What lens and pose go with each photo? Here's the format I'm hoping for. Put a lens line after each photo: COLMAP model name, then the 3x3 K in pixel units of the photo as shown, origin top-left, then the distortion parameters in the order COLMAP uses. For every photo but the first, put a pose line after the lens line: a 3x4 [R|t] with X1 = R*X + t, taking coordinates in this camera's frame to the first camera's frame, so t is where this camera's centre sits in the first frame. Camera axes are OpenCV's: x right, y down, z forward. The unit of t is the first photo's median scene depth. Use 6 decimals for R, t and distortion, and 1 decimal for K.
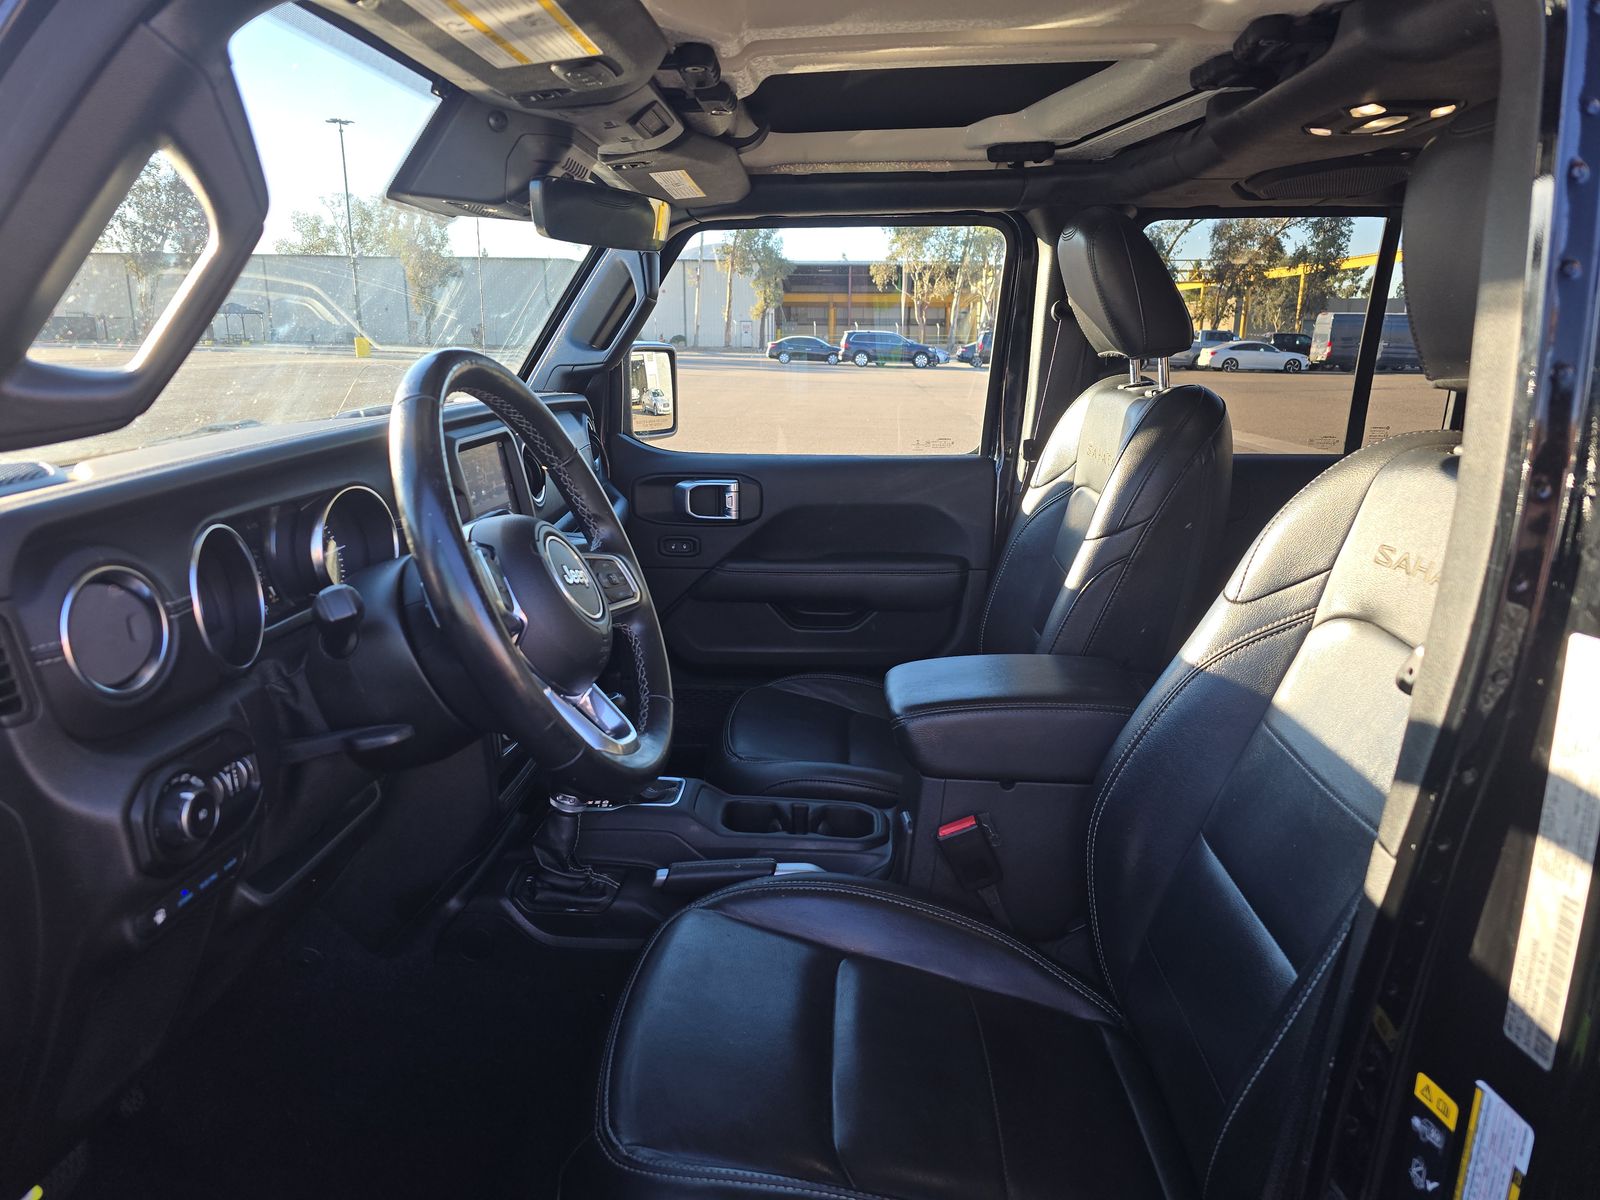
lens RADIAL K [[1074.0, 0, 805.7], [0, 1074.0, 601.2], [0, 0, 1]] dist [0.039085, -0.033873]
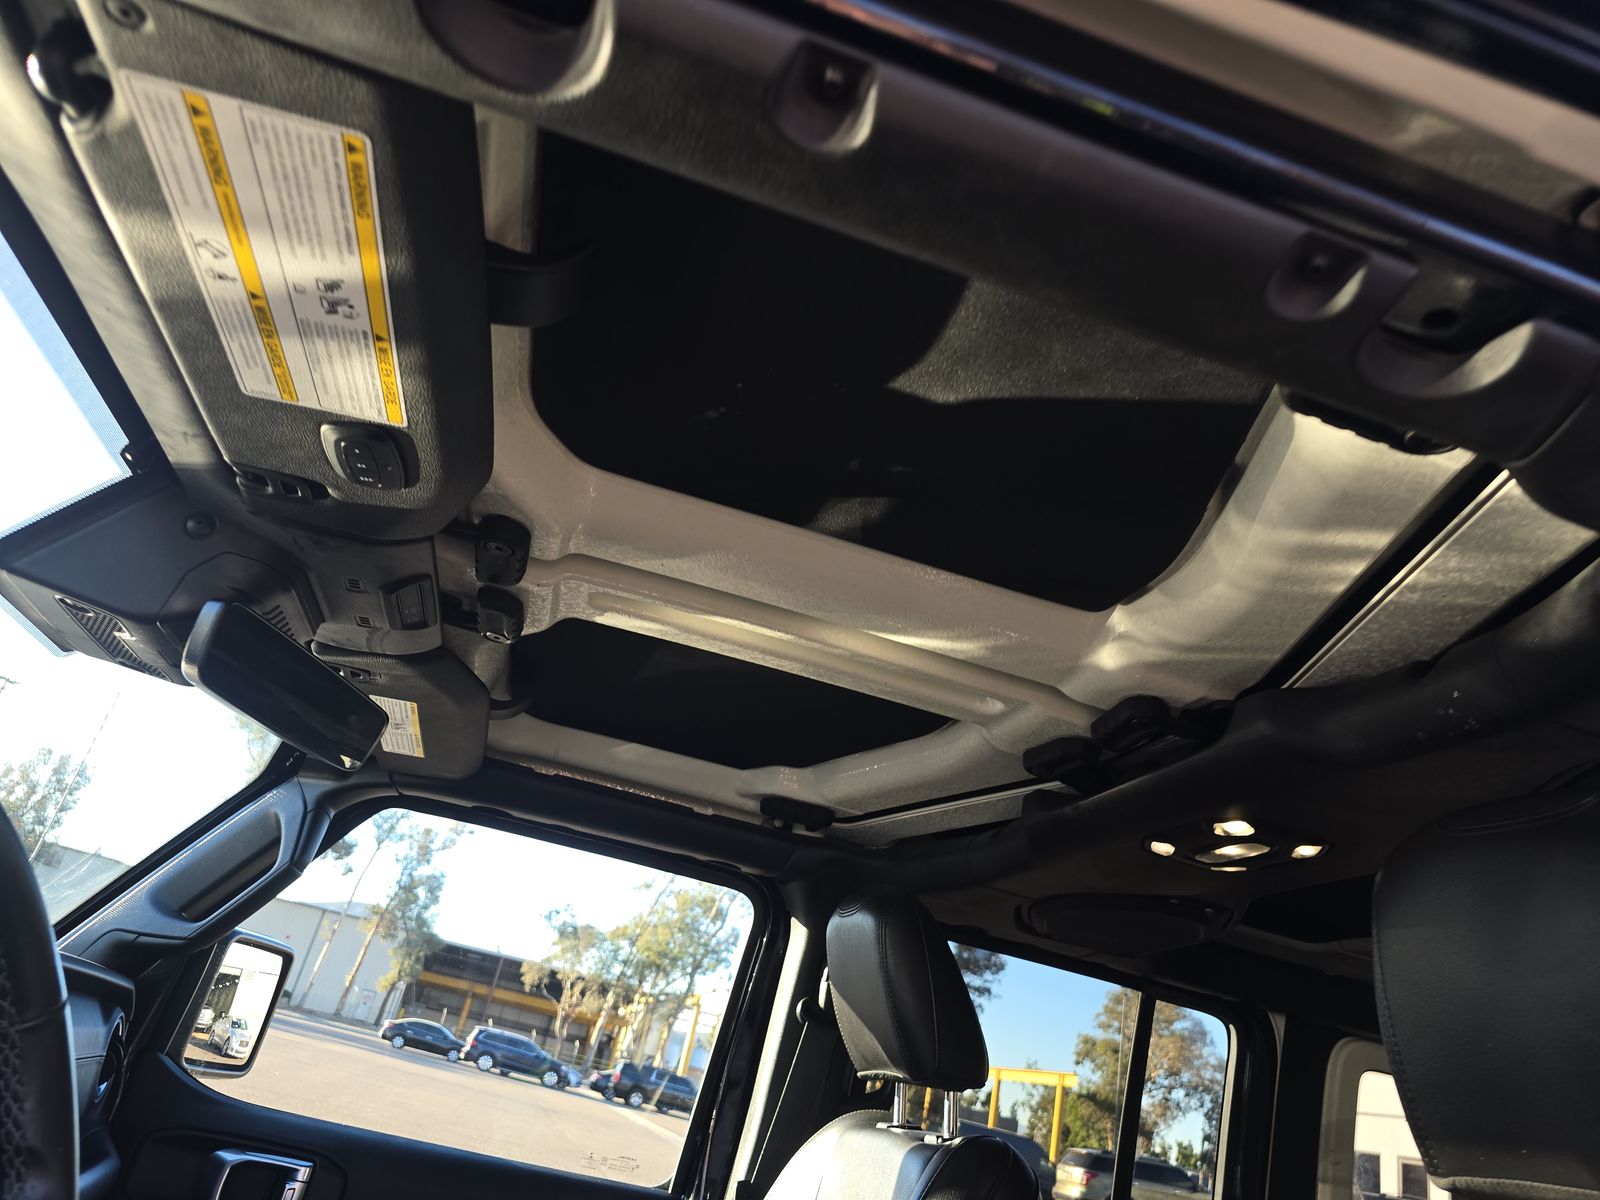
lens RADIAL K [[1074.0, 0, 804.9], [0, 1074.0, 592.6], [0, 0, 1]] dist [0.039085, -0.033873]
pose [[0.930221, 0.306982, 0.201125, -0.025025], [-0.120880, 0.773730, -0.621877, -0.006431], [-0.346521, 0.554170, 0.756847, 0.203231]]
